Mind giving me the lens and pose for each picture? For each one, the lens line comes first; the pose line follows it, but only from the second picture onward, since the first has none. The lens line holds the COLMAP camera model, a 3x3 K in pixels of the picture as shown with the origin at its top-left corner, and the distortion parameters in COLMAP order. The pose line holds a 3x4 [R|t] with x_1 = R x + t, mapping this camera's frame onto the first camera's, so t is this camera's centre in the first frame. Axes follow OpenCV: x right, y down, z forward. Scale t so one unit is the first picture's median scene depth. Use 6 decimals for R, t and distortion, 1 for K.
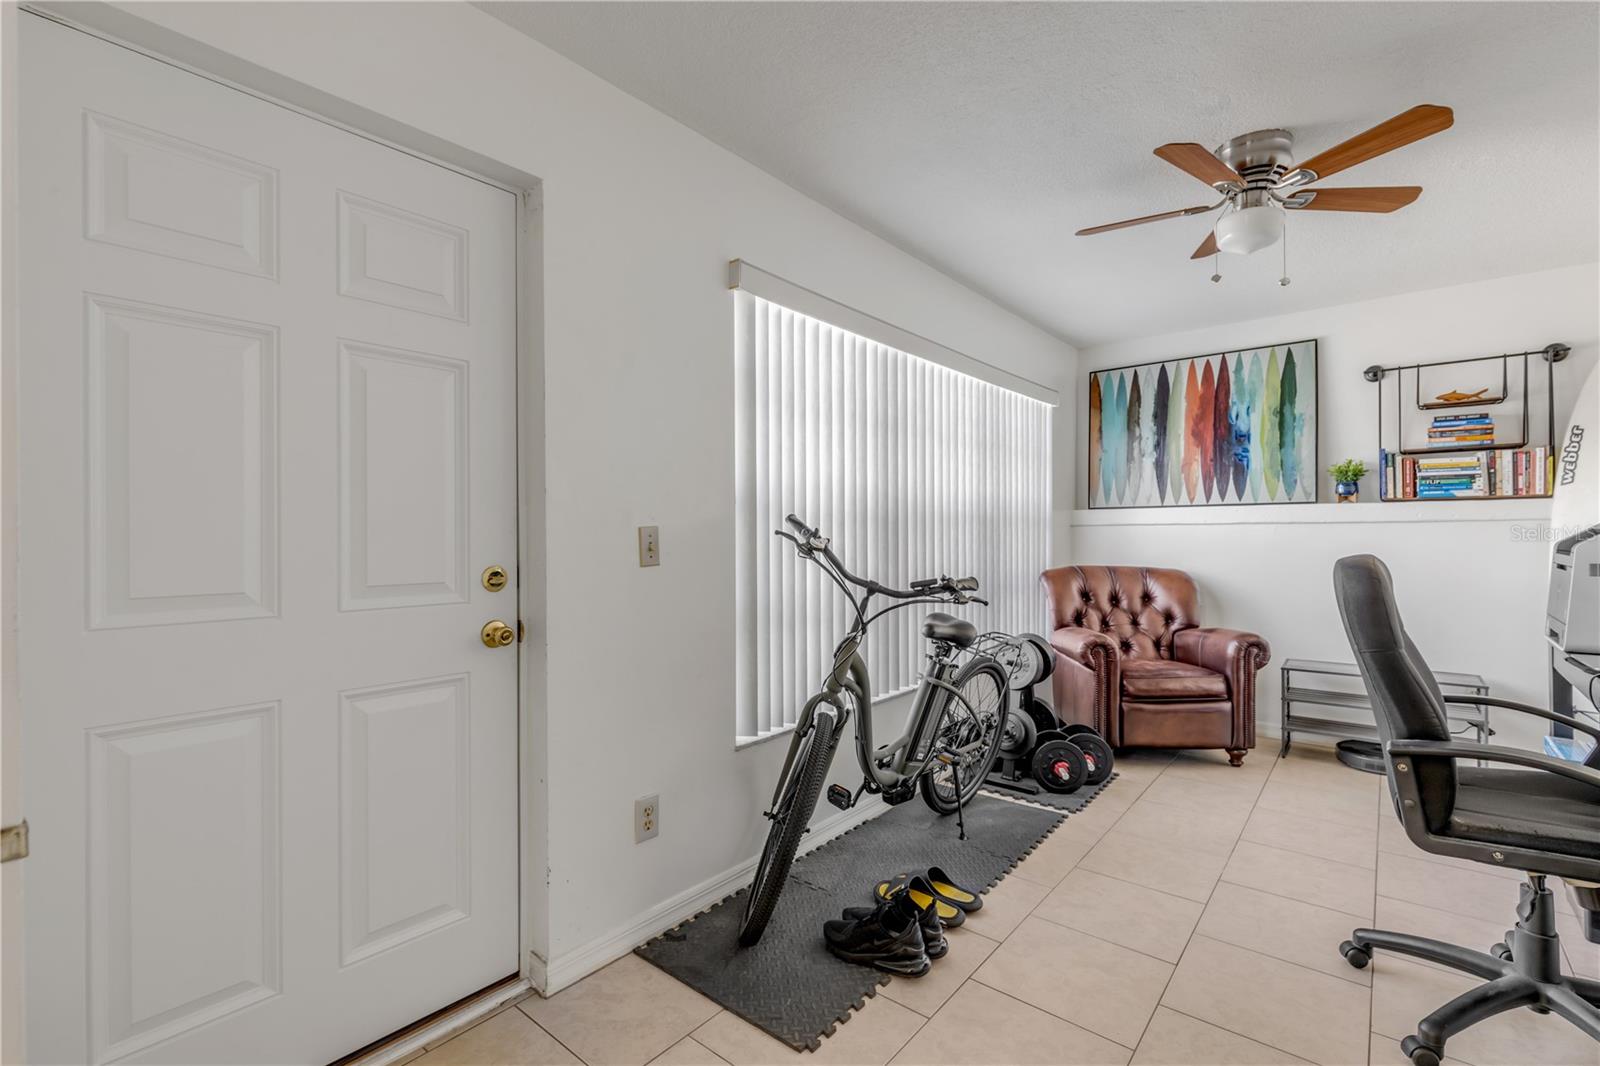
lens RADIAL K [[727.8, 0, 798.5], [0, 727.8, 528.5], [0, 0, 1]] dist [0.006185, -0.000658]
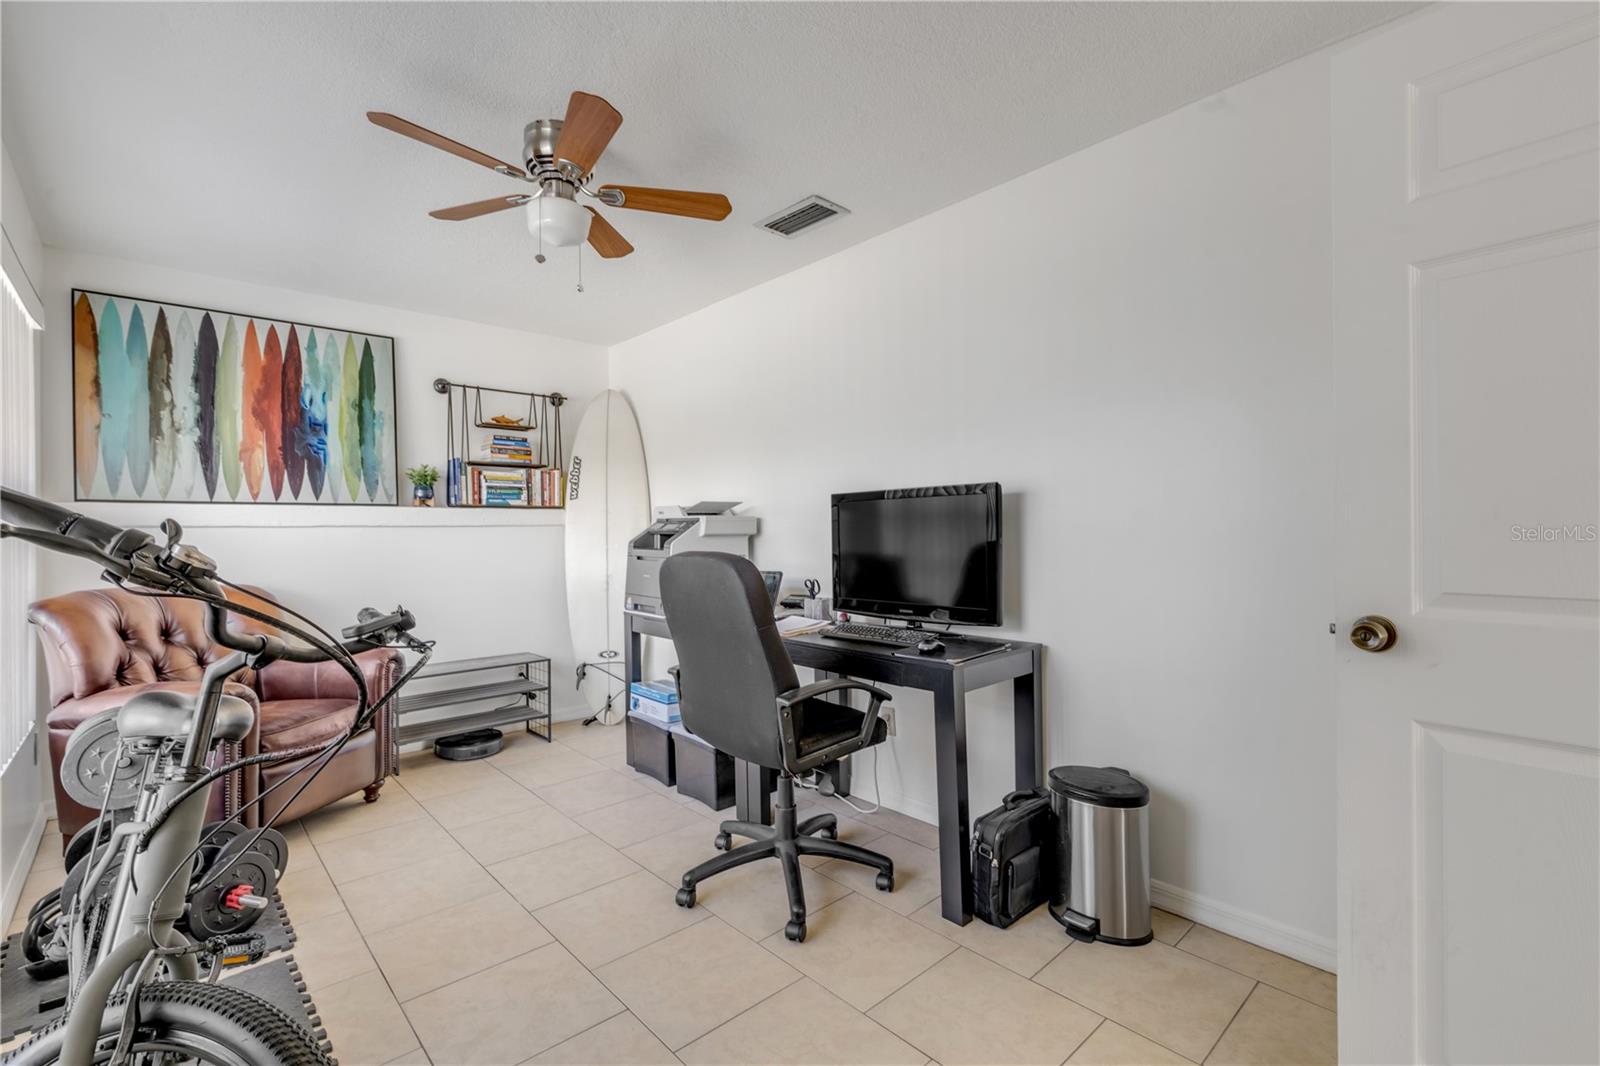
lens RADIAL K [[727.8, 0, 787.9], [0, 727.8, 529.1], [0, 0, 1]] dist [0.006185, -0.000658]
pose [[0.137292, 0.007171, 0.990505, -0.178660], [0.001685, 0.999971, -0.007473, 0.004249], [-0.990529, 0.002695, 0.137276, 0.337862]]
